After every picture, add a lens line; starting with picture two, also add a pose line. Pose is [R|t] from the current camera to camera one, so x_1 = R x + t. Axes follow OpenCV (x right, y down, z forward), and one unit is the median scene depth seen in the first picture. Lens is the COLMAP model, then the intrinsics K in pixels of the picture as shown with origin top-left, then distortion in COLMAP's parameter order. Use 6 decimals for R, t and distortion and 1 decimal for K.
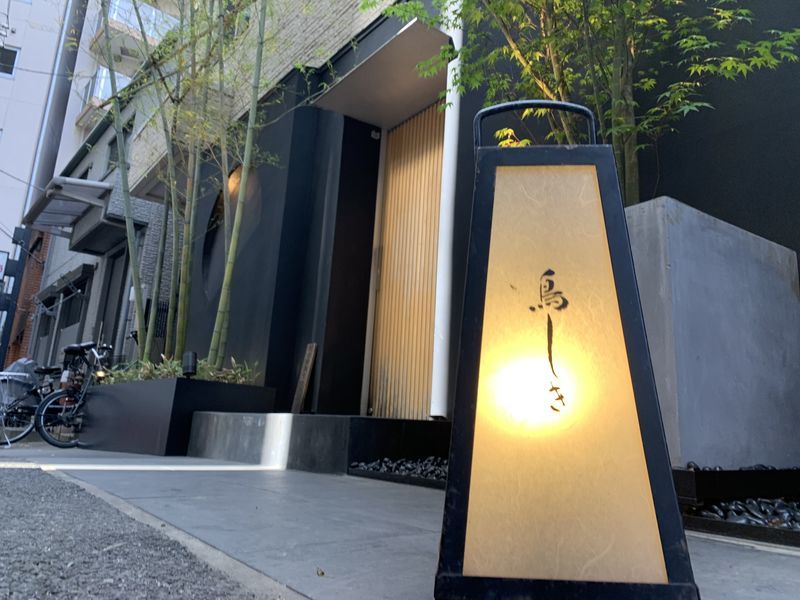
lens RADIAL K [[612.7, 0, 412.5], [0, 612.7, 299.9], [0, 0, 1]] dist [0.005449, 0.000619]
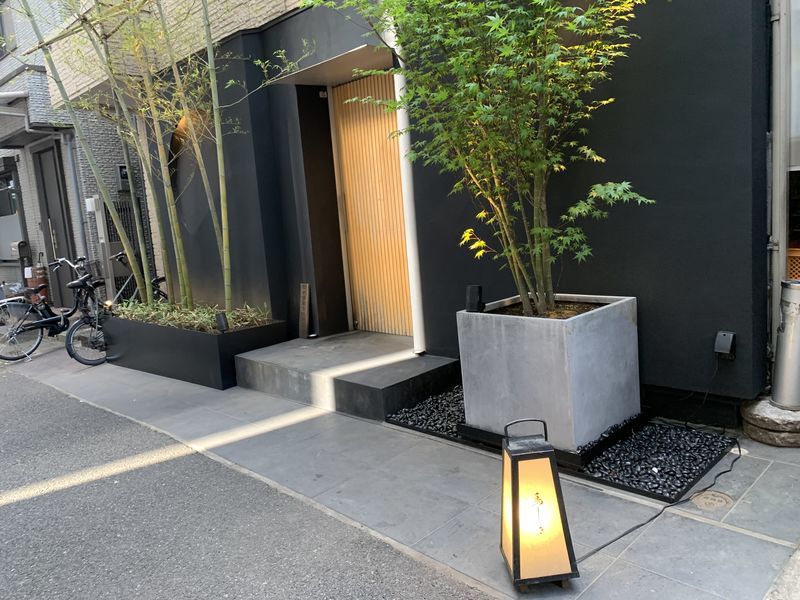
lens RADIAL K [[606.8, 0, 400.0], [0, 606.8, 300.0], [0, 0, 1]] dist [0.044660, 0.000609]
pose [[0.983241, -0.149023, 0.105016, -0.116622], [0.101013, 0.924858, 0.366652, -0.385096], [-0.151765, -0.349899, 0.924412, -0.263618]]
